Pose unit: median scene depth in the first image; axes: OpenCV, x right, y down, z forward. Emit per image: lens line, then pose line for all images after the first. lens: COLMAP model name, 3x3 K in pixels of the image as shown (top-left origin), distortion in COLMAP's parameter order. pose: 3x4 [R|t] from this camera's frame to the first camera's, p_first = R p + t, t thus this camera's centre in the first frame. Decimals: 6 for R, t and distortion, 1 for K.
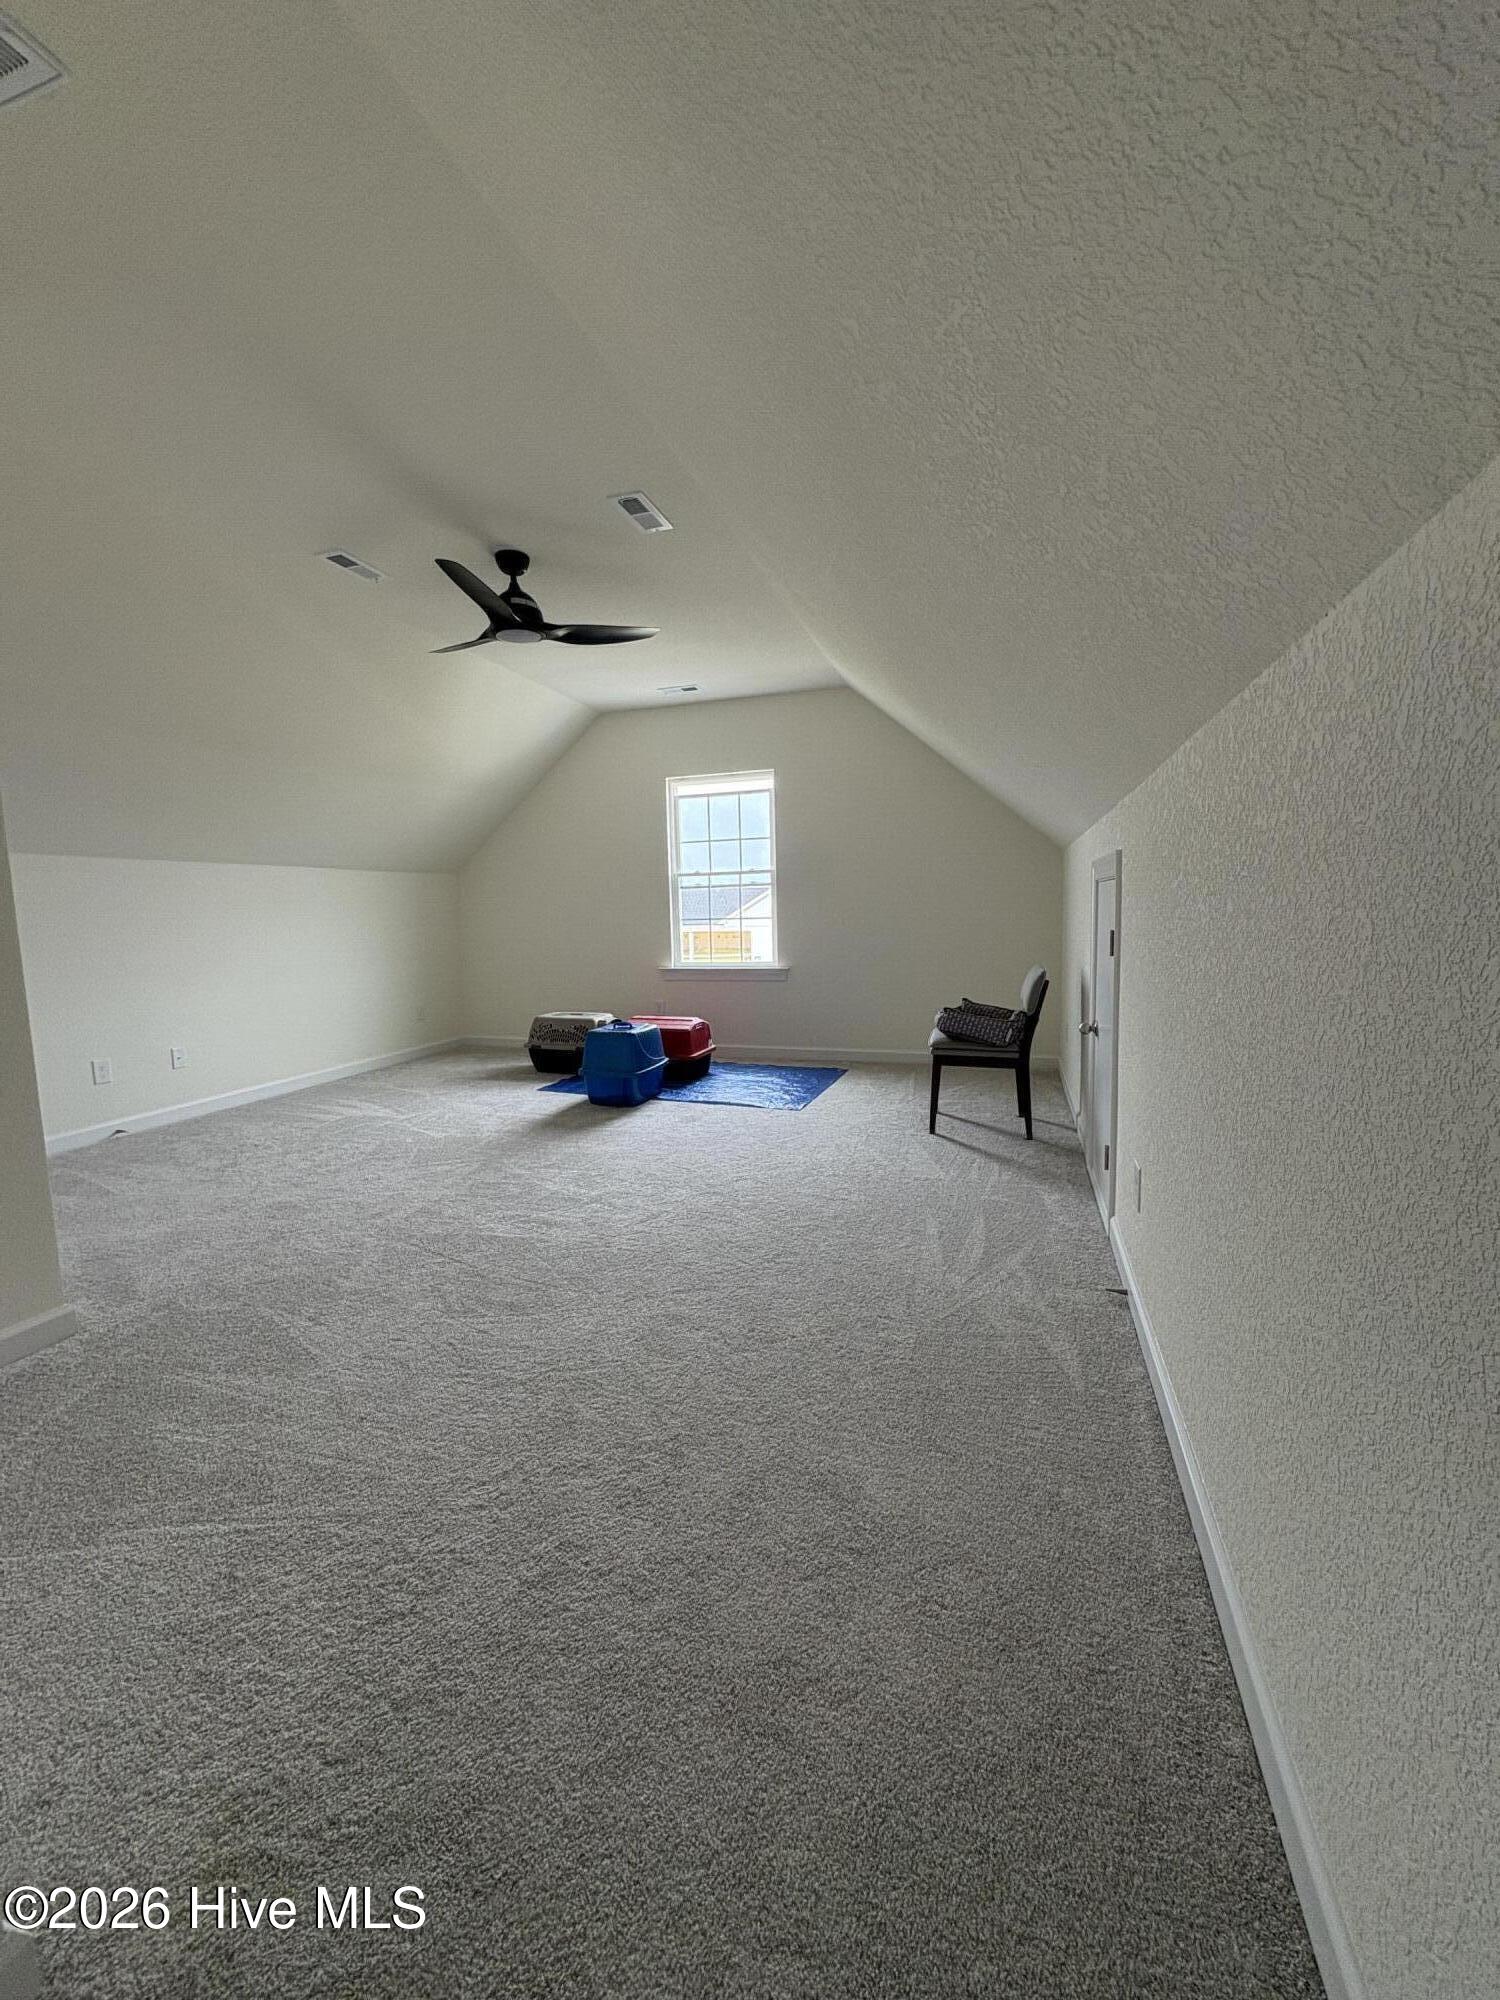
lens RADIAL K [[793.8, 0, 750.6], [0, 793.8, 1000.0], [0, 0, 1]] dist [0.000431, -0.000419]
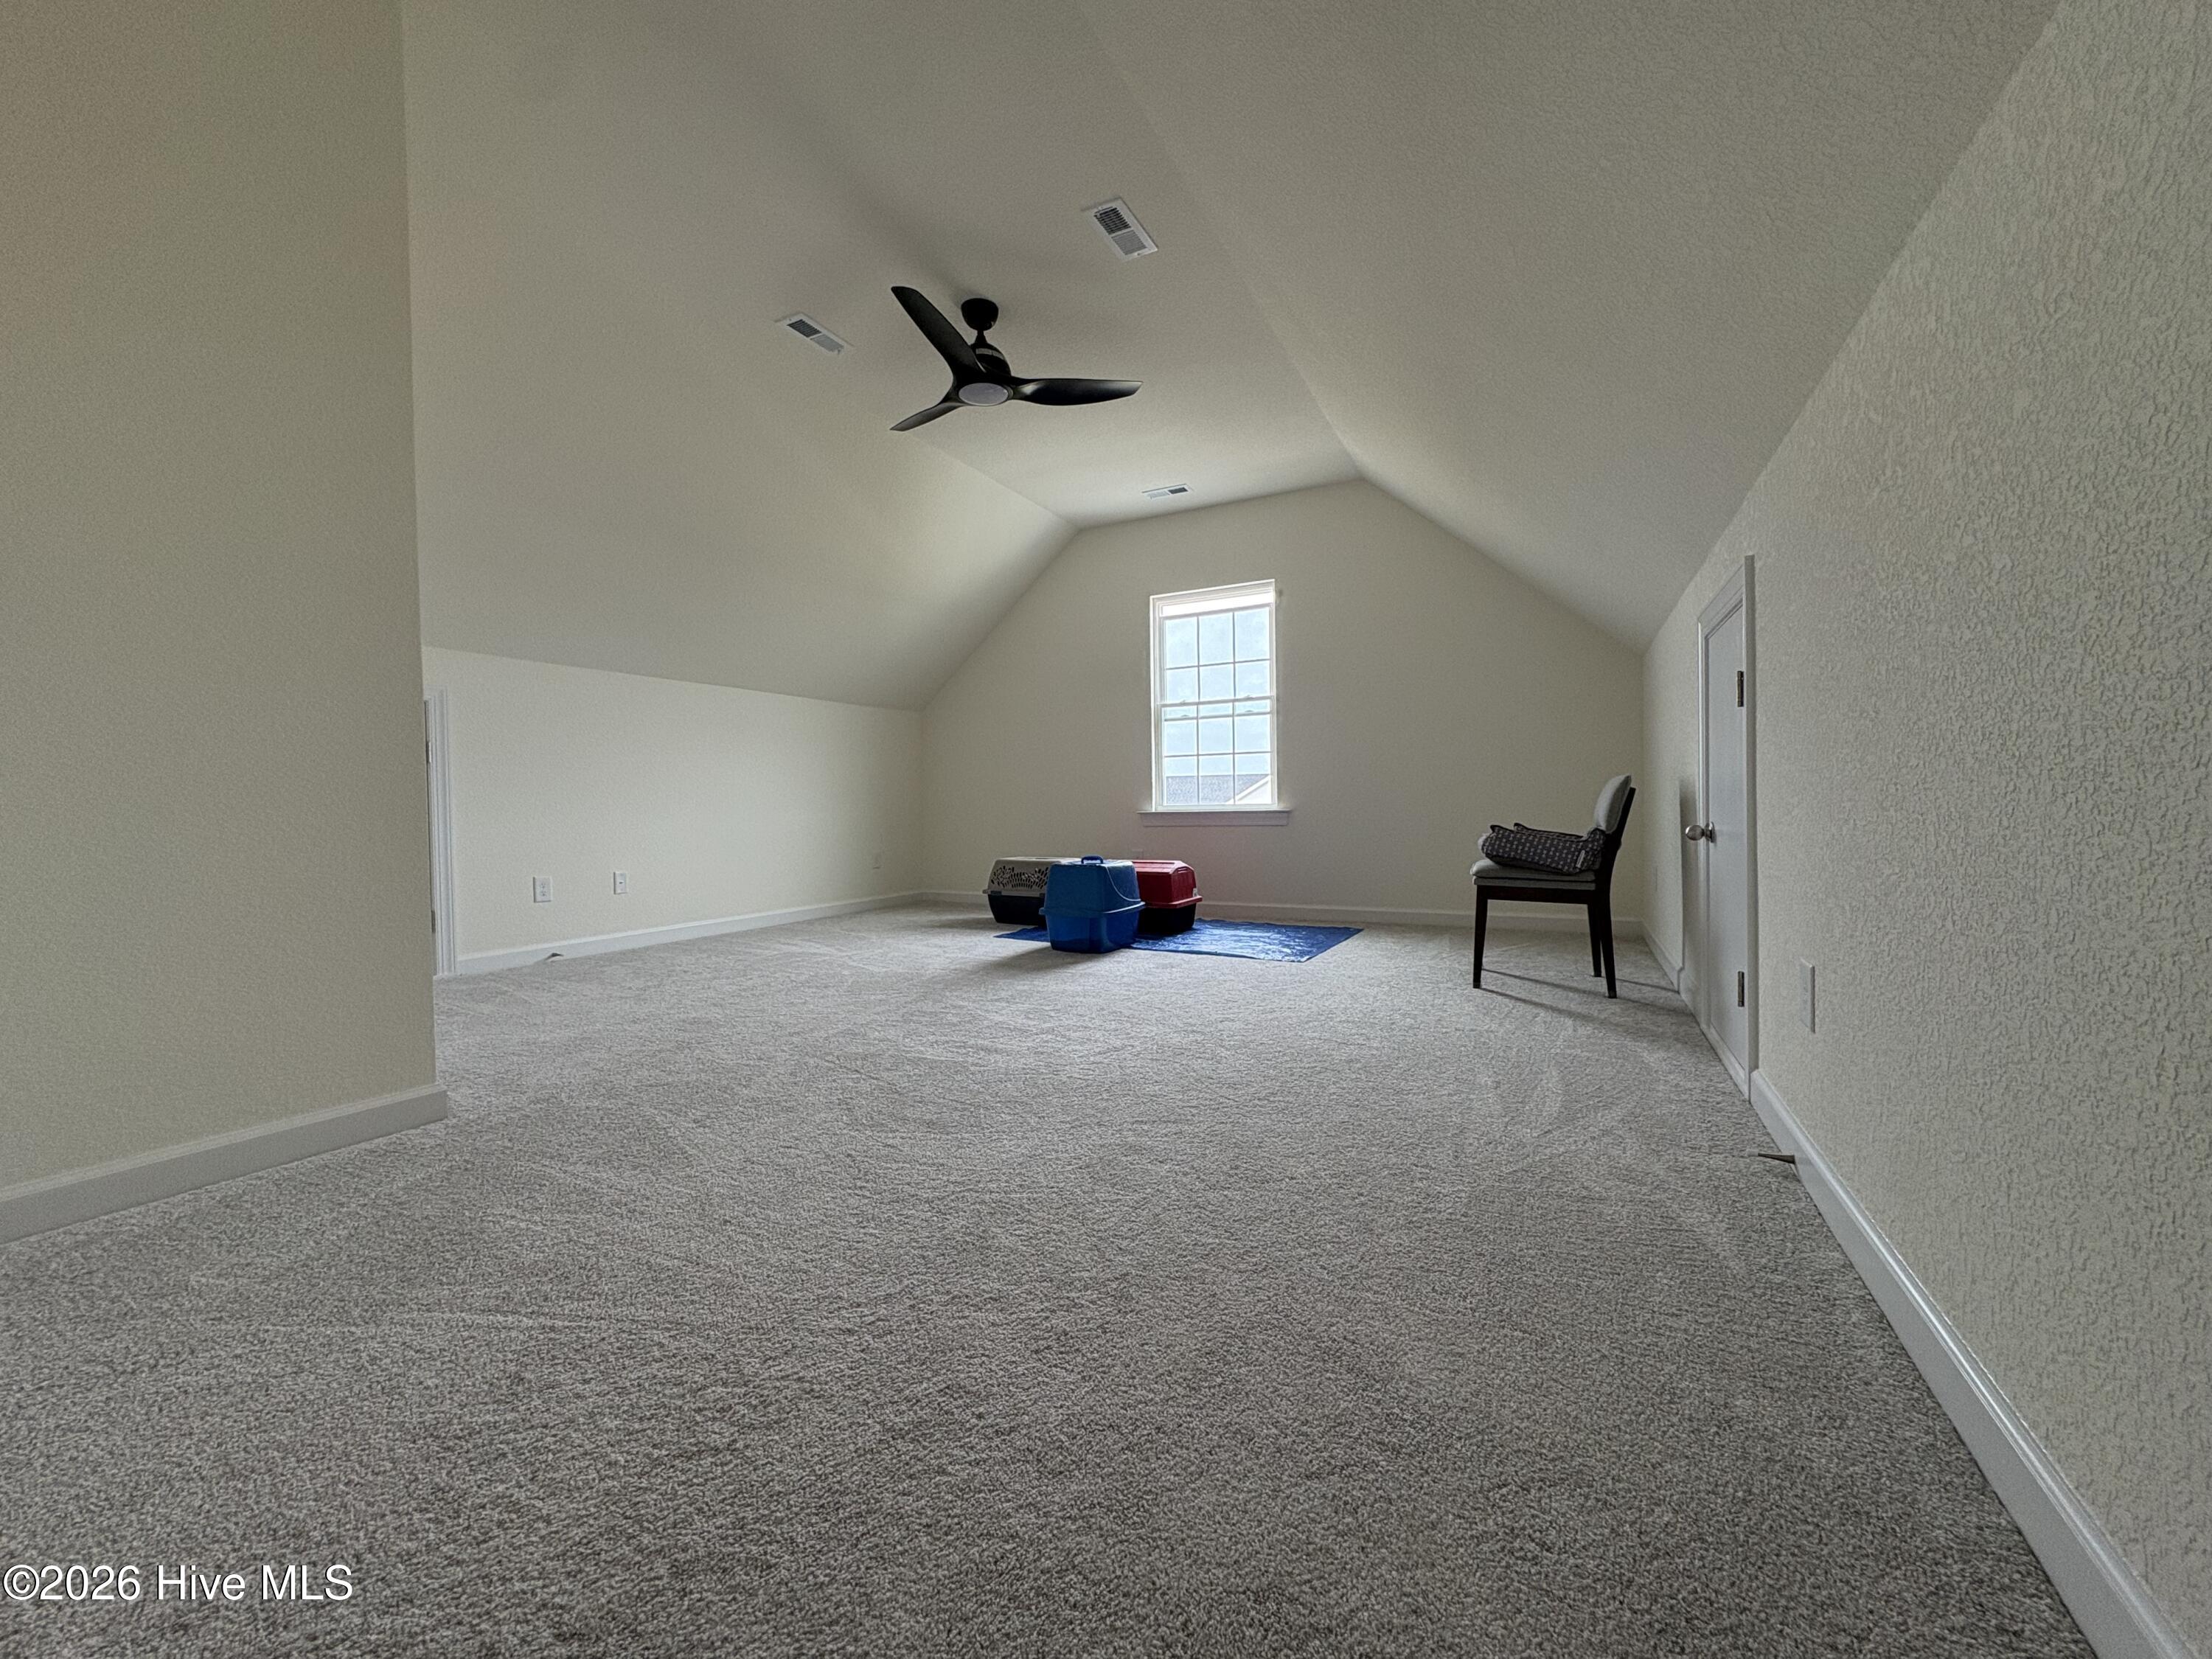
lens RADIAL K [[877.9, 0, 1106.0], [0, 877.9, 829.5], [0, 0, 1]] dist [0.000431, -0.000419]
pose [[0.987142, 0.011278, -0.159448, 0.007902], [-0.024832, 0.996217, -0.083272, 0.143980], [0.157906, 0.086161, 0.983688, 0.124812]]
